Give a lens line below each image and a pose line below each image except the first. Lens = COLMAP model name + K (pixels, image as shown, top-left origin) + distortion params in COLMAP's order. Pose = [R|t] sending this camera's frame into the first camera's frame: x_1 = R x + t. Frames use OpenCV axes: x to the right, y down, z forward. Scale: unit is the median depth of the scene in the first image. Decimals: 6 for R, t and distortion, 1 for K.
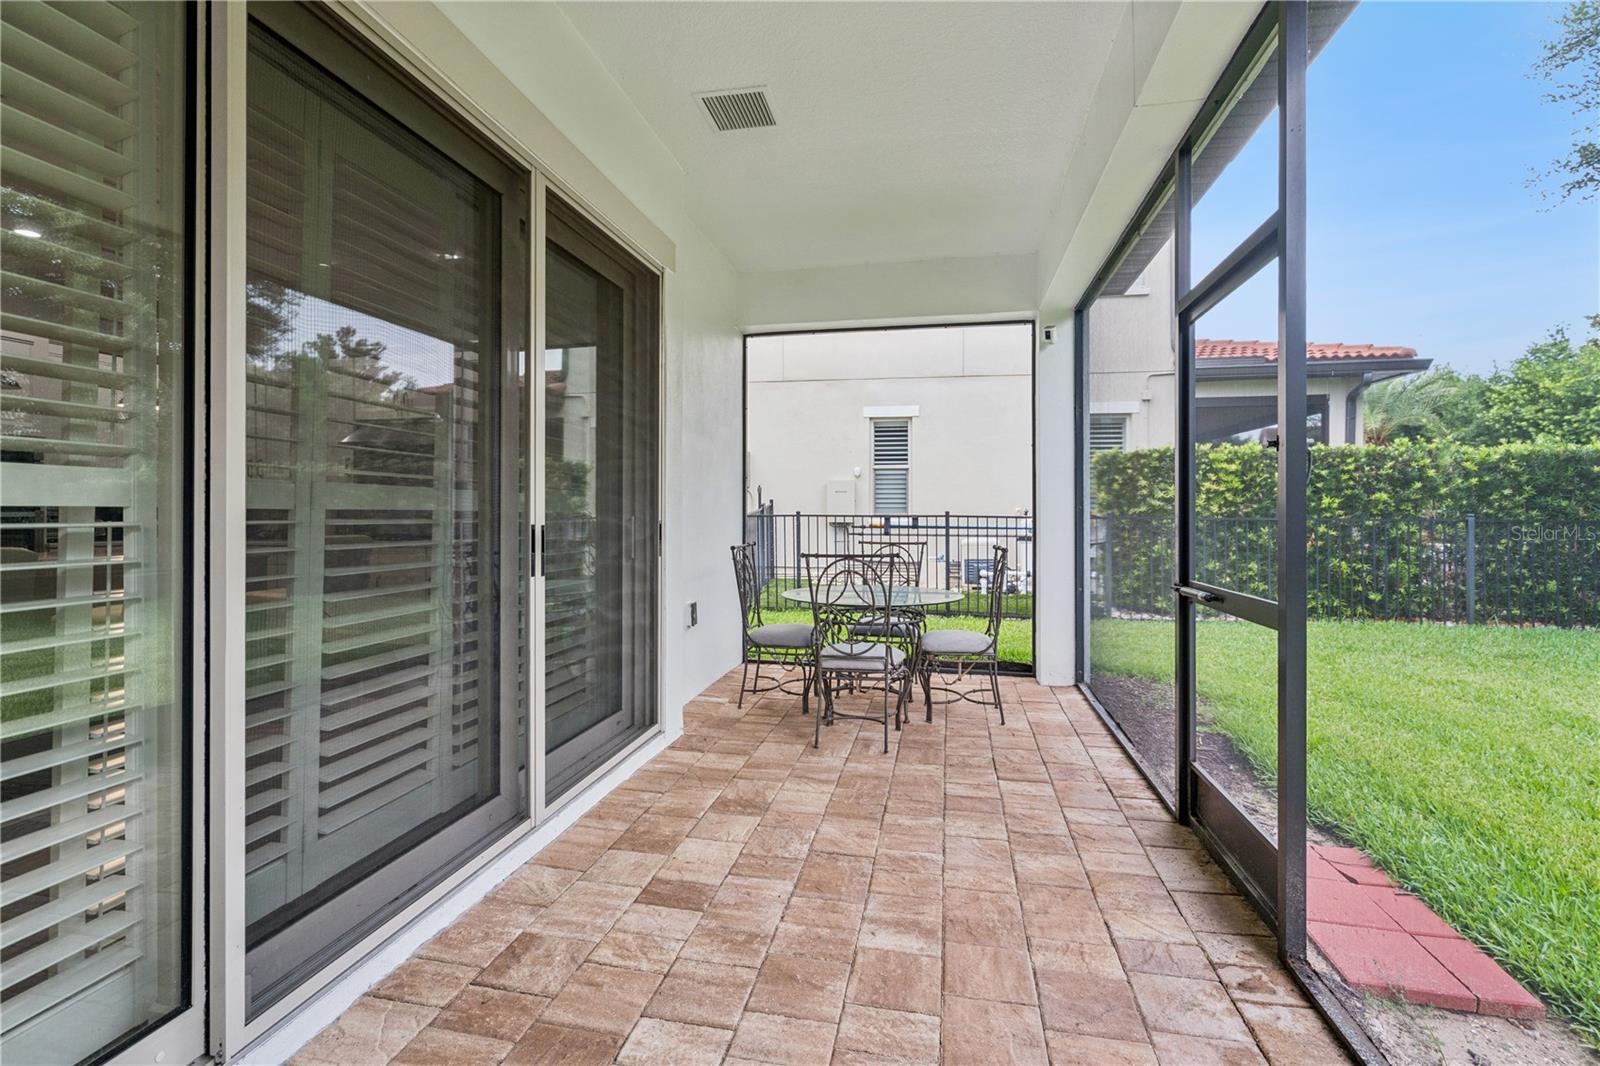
lens RADIAL K [[732.9, 0, 790.9], [0, 732.9, 521.5], [0, 0, 1]] dist [-0.005179, 0.002107]
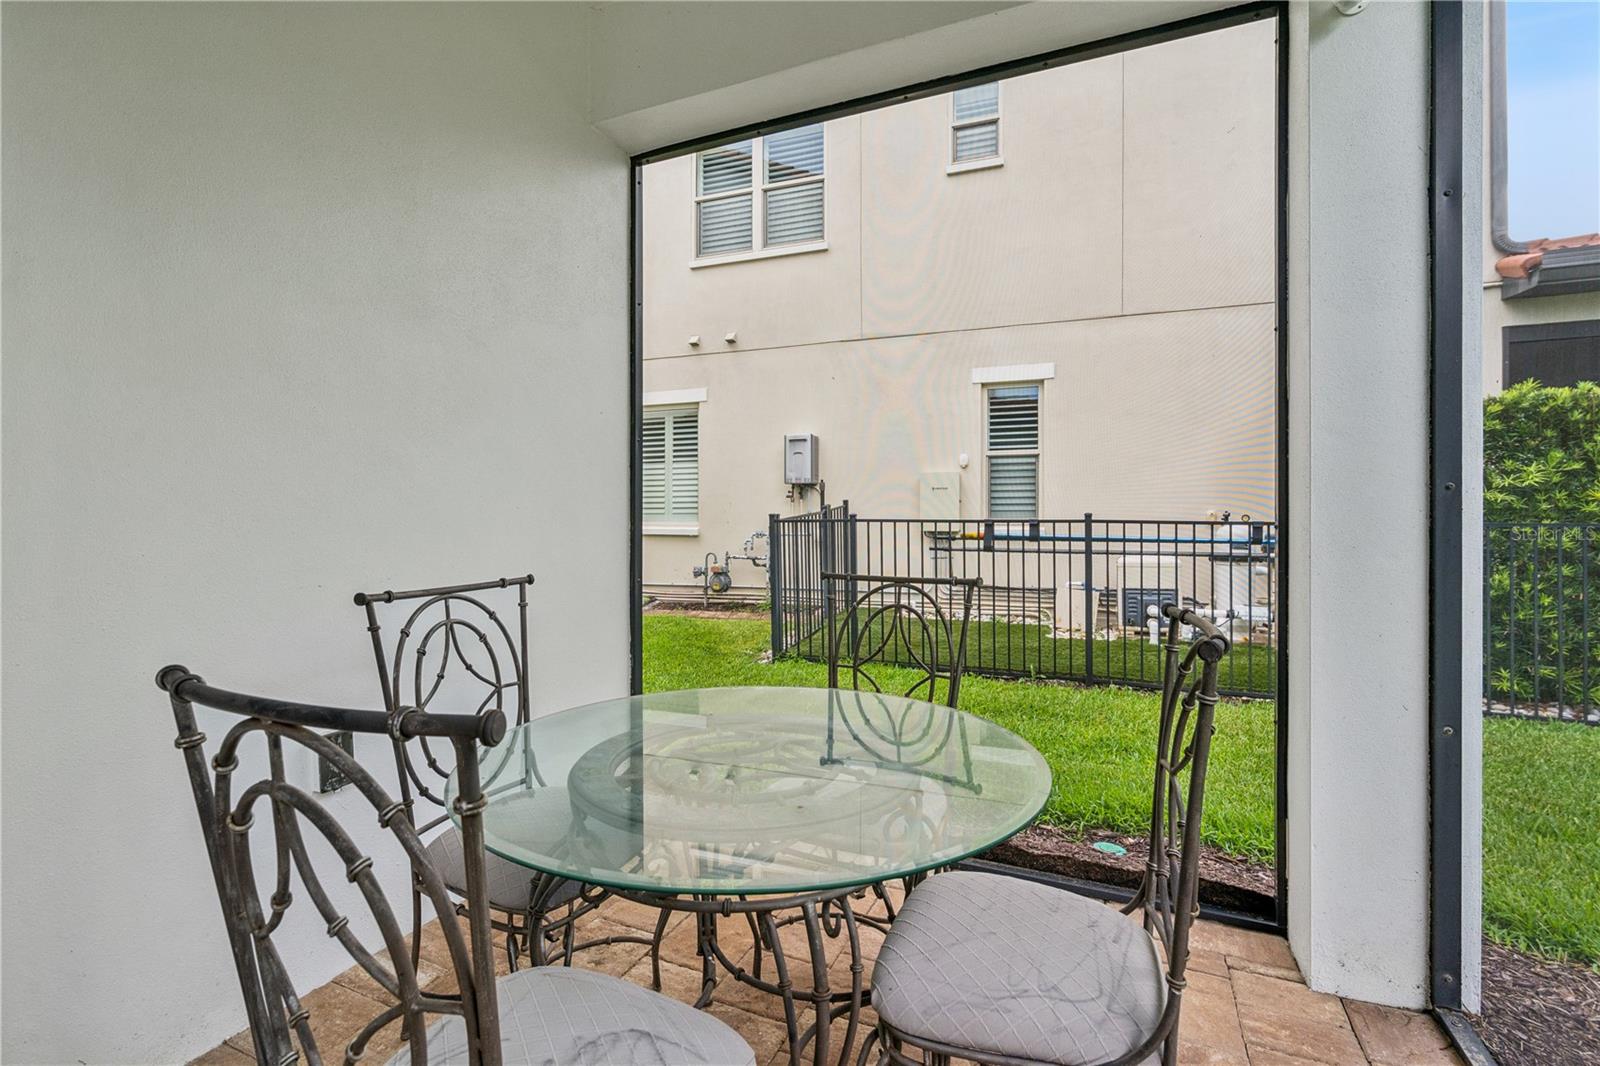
lens RADIAL K [[732.9, 0, 802.8], [0, 732.9, 537.4], [0, 0, 1]] dist [-0.005179, 0.002107]
pose [[0.980994, 0.003056, -0.194013, 0.096724], [-0.001840, 0.999977, 0.006452, 0.002837], [0.194029, -0.005972, 0.980978, 0.347898]]
